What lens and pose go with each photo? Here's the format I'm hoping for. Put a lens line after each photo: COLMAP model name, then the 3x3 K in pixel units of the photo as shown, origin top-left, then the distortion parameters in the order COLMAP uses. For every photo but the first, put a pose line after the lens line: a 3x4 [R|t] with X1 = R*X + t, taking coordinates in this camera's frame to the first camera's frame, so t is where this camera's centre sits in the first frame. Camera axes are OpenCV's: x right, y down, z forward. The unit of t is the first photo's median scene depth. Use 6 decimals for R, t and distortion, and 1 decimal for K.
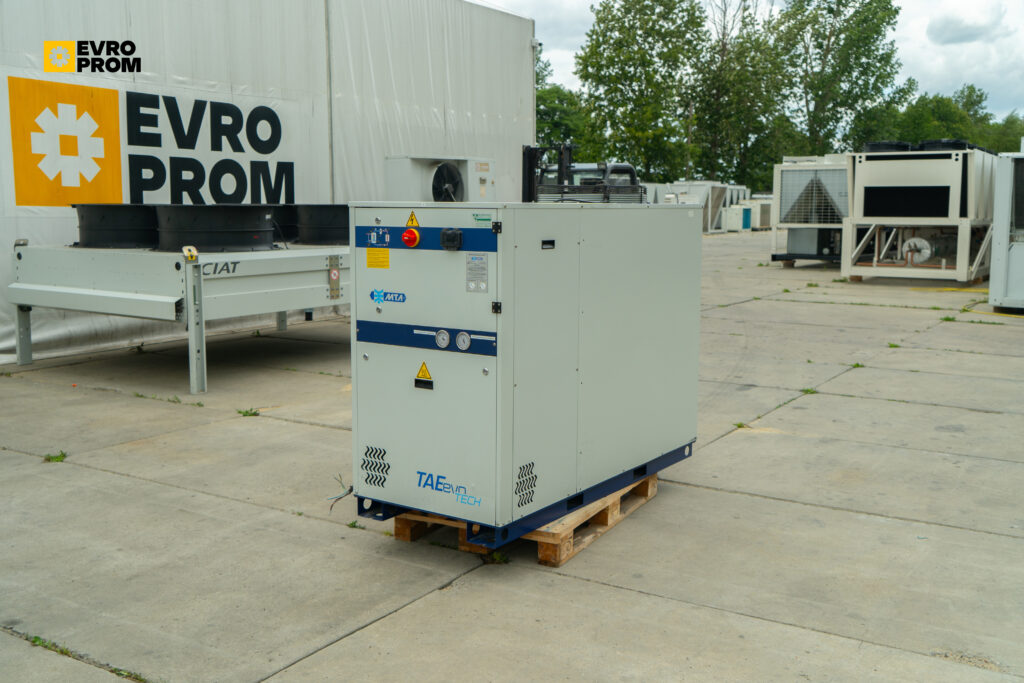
lens RADIAL K [[1024.9, 0, 515.8], [0, 1024.9, 342.2], [0, 0, 1]] dist [-0.006375, 0.016938]
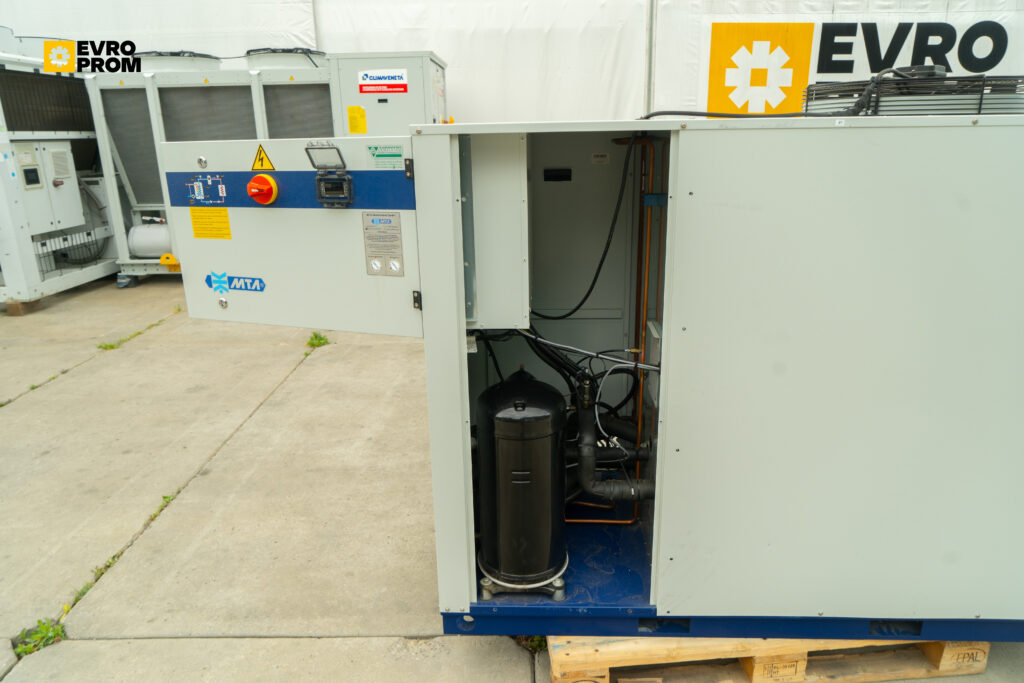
lens RADIAL K [[681.9, 0, 514.1], [0, 681.9, 338.0], [0, 0, 1]] dist [-0.018259, 0.002878]
pose [[0.528368, 0.233821, -0.816183, 0.329605], [-0.092245, 0.971448, 0.218586, -0.101658], [0.843989, -0.040205, 0.534851, 0.767754]]
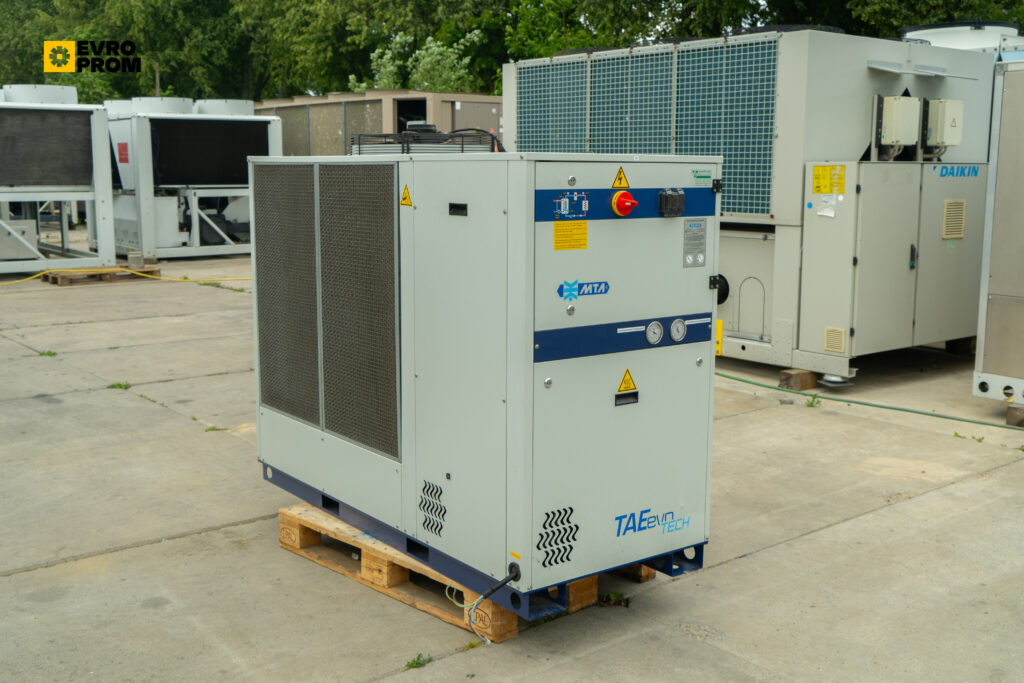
lens RADIAL K [[1090.6, 0, 512.0], [0, 1090.6, 341.5], [0, 0, 1]] dist [0.011111, 0.009789]
pose [[0.318169, -0.153653, 0.935499, -0.847398], [0.123736, 0.985068, 0.119711, -0.104958], [-0.939924, 0.077667, 0.332431, 0.801979]]
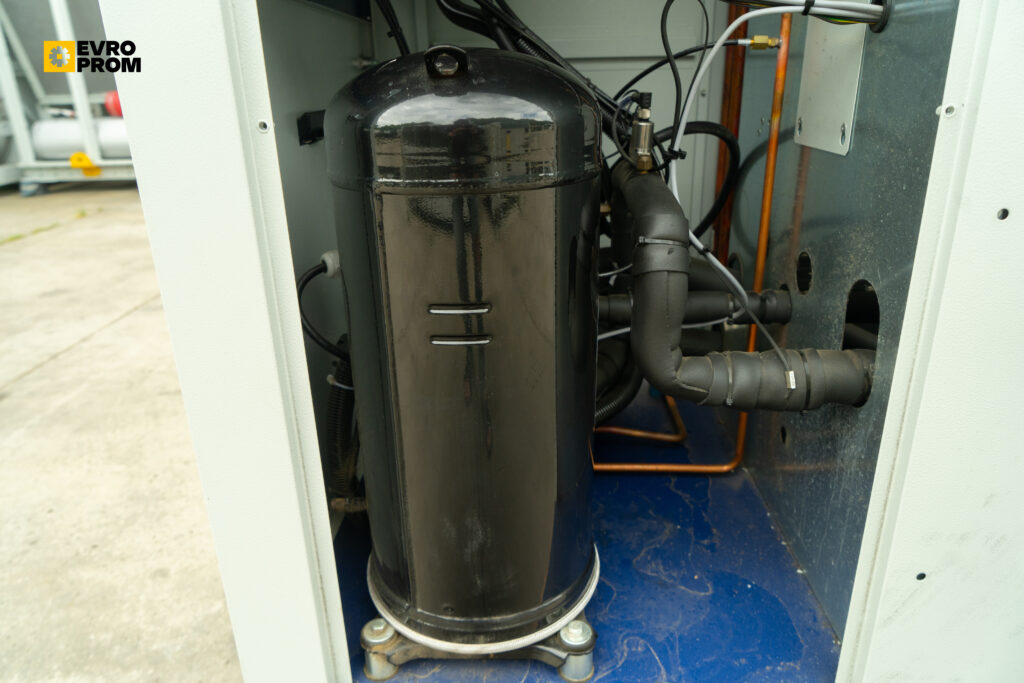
lens RADIAL K [[676.6, 0, 513.3], [0, 676.6, 333.9], [0, 0, 1]] dist [-0.009457, 0.001574]
pose [[0.533312, 0.279376, -0.798453, 0.120692], [-0.087543, 0.957048, 0.276396, 0.036354], [0.841377, -0.077506, 0.534863, 0.929774]]
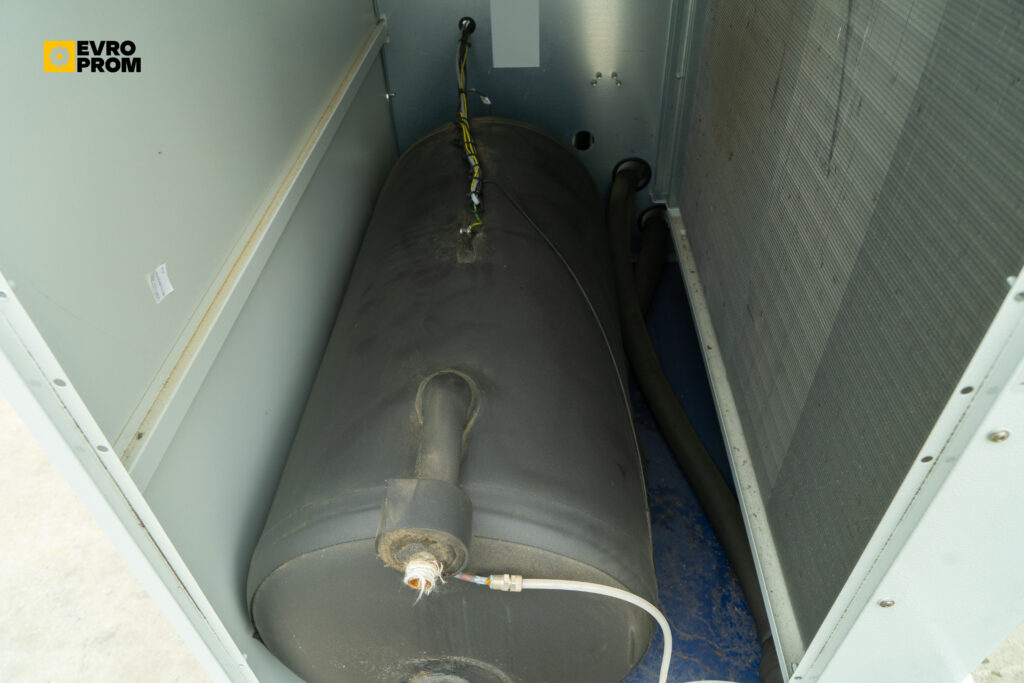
lens RADIAL K [[676.6, 0, 513.3], [0, 676.6, 333.9], [0, 0, 1]] dist [-0.009457, 0.001574]
pose [[-0.843590, 0.369953, -0.389217, 0.201476], [-0.048425, 0.669453, 0.741275, -0.146291], [0.534799, 0.644180, -0.546829, 1.379400]]
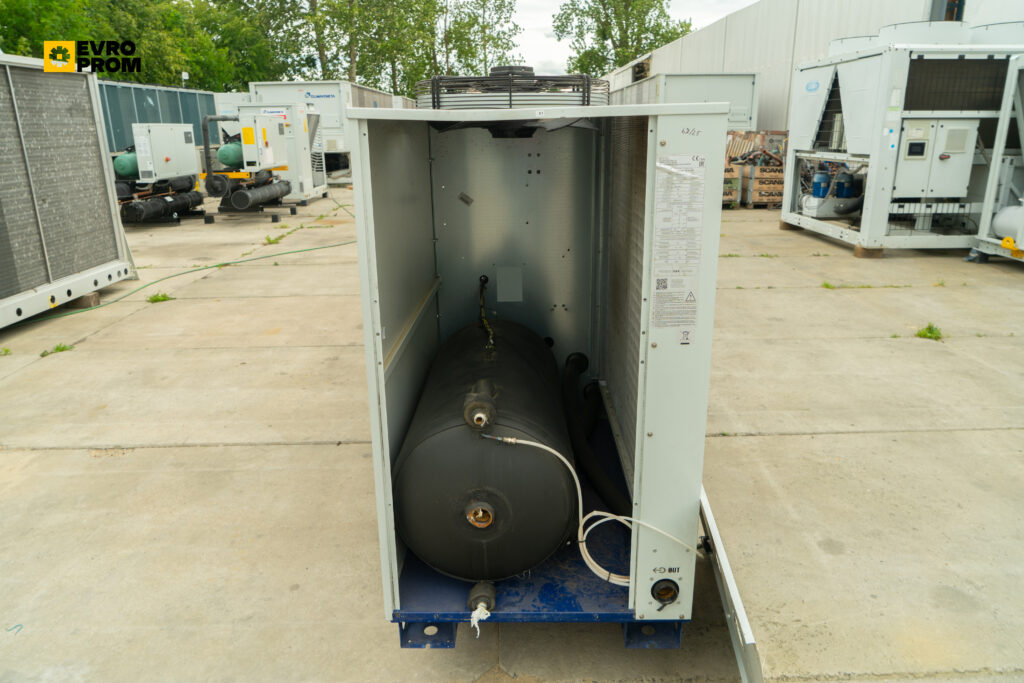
lens RADIAL K [[681.9, 0, 514.1], [0, 681.9, 338.0], [0, 0, 1]] dist [-0.018259, 0.002878]
pose [[-0.834217, 0.169196, -0.524839, 0.357801], [-0.064551, 0.915259, 0.397661, -0.206496], [0.547646, 0.365614, -0.752602, 1.606038]]
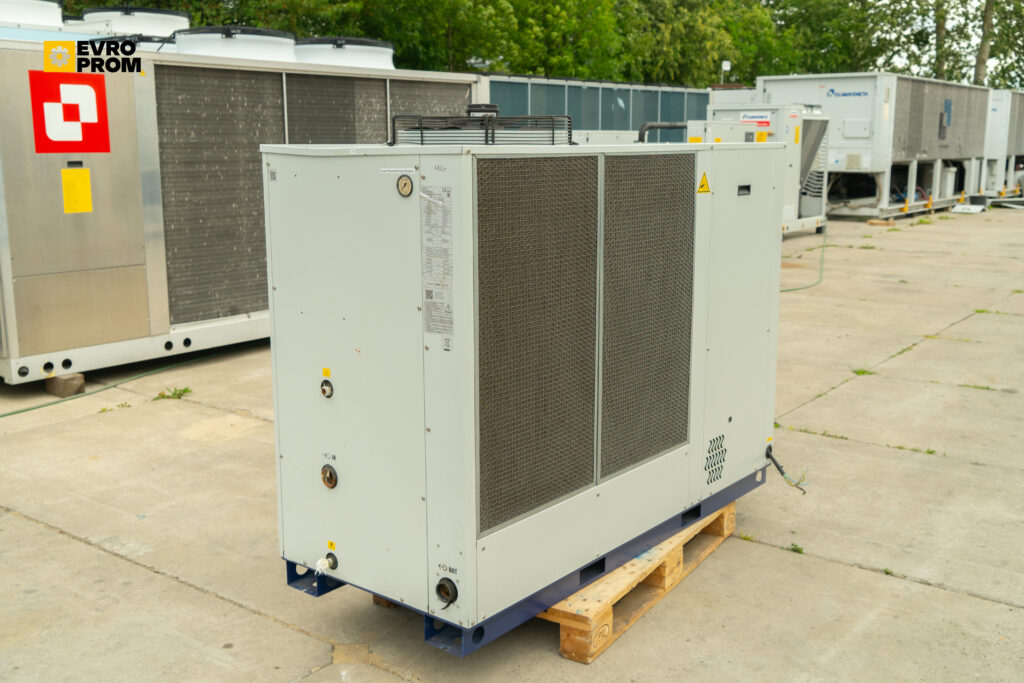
lens RADIAL K [[1024.9, 0, 515.8], [0, 1024.9, 342.2], [0, 0, 1]] dist [-0.006375, 0.016938]
pose [[-0.996722, -0.019266, 0.078580, 0.001276], [0.007380, 0.945537, 0.325430, -0.271014], [-0.080569, 0.324943, -0.942295, 1.962669]]
